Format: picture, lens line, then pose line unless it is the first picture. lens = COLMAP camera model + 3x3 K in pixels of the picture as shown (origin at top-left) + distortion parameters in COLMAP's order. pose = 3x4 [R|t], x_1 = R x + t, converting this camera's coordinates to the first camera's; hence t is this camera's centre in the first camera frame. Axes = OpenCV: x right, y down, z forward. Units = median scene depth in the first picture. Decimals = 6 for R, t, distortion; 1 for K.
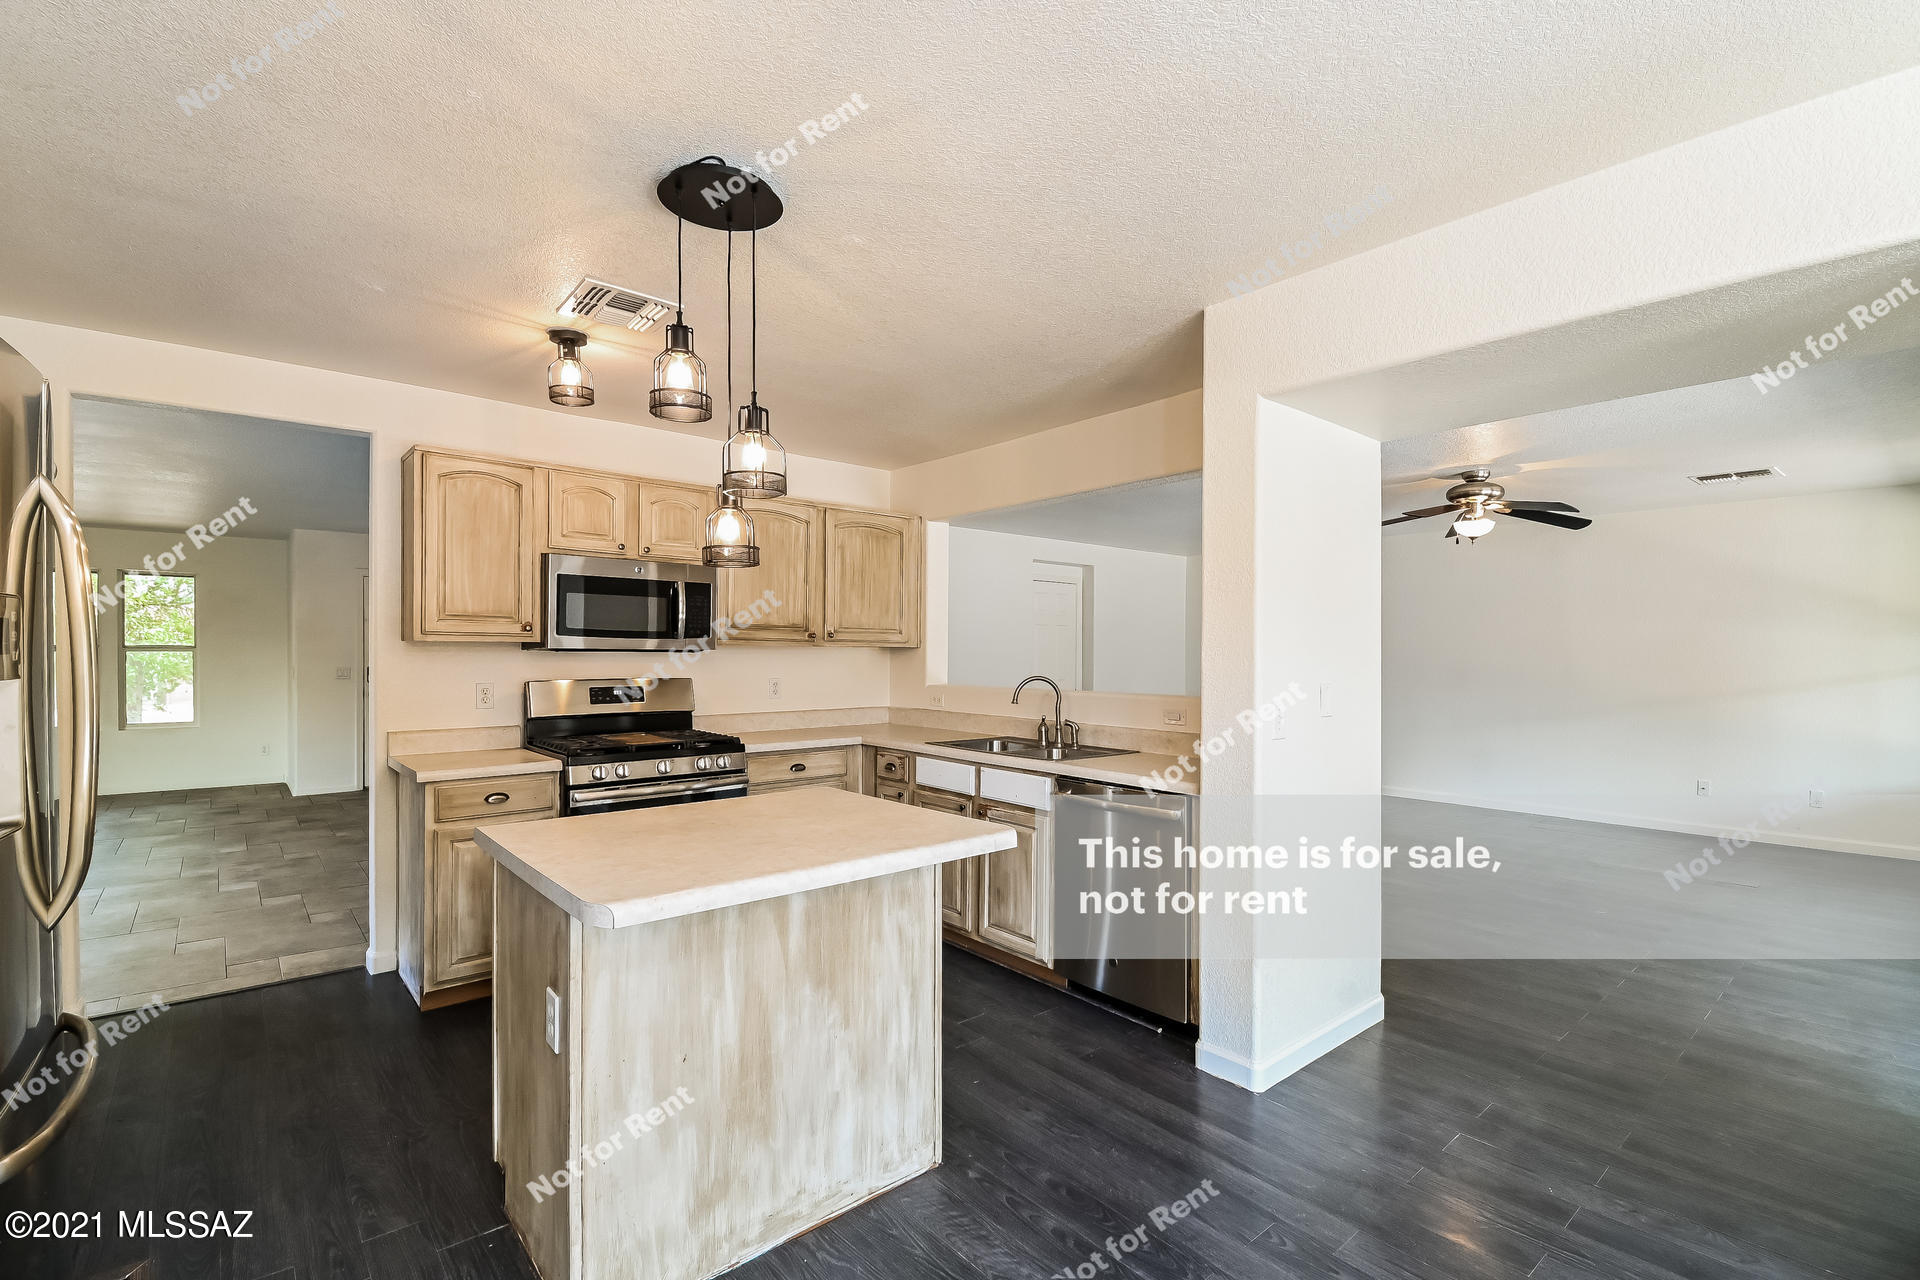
lens RADIAL K [[844.2, 0, 957.5], [0, 844.2, 677.9], [0, 0, 1]] dist [0.004334, -0.001674]
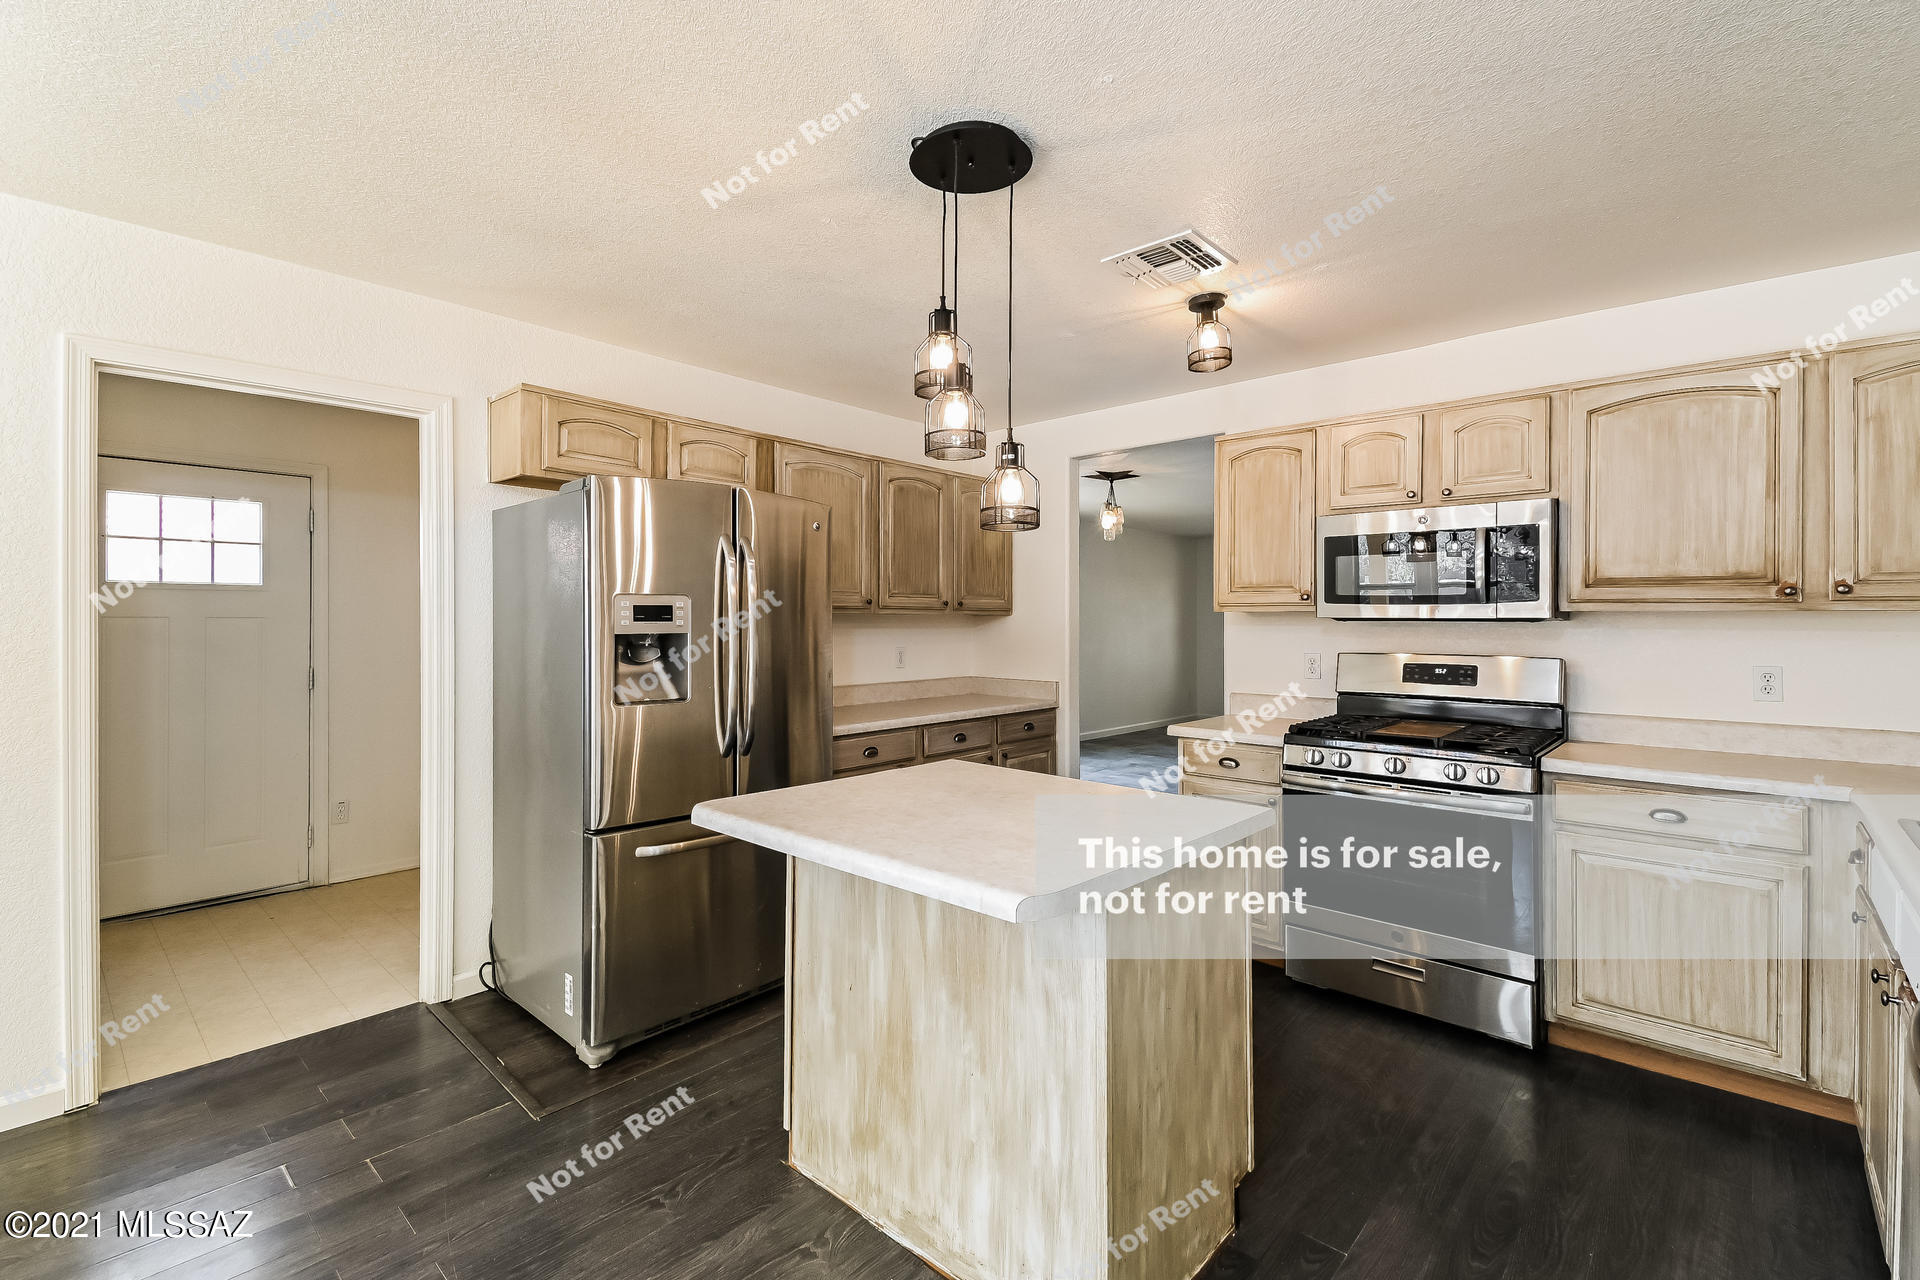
lens RADIAL K [[844.2, 0, 970.1], [0, 844.2, 620.9], [0, 0, 1]] dist [0.004334, -0.001674]
pose [[0.123654, -0.004367, -0.992316, 0.445643], [-0.031429, 0.999471, -0.008315, -0.012834], [0.991828, 0.032216, 0.123452, 0.564947]]
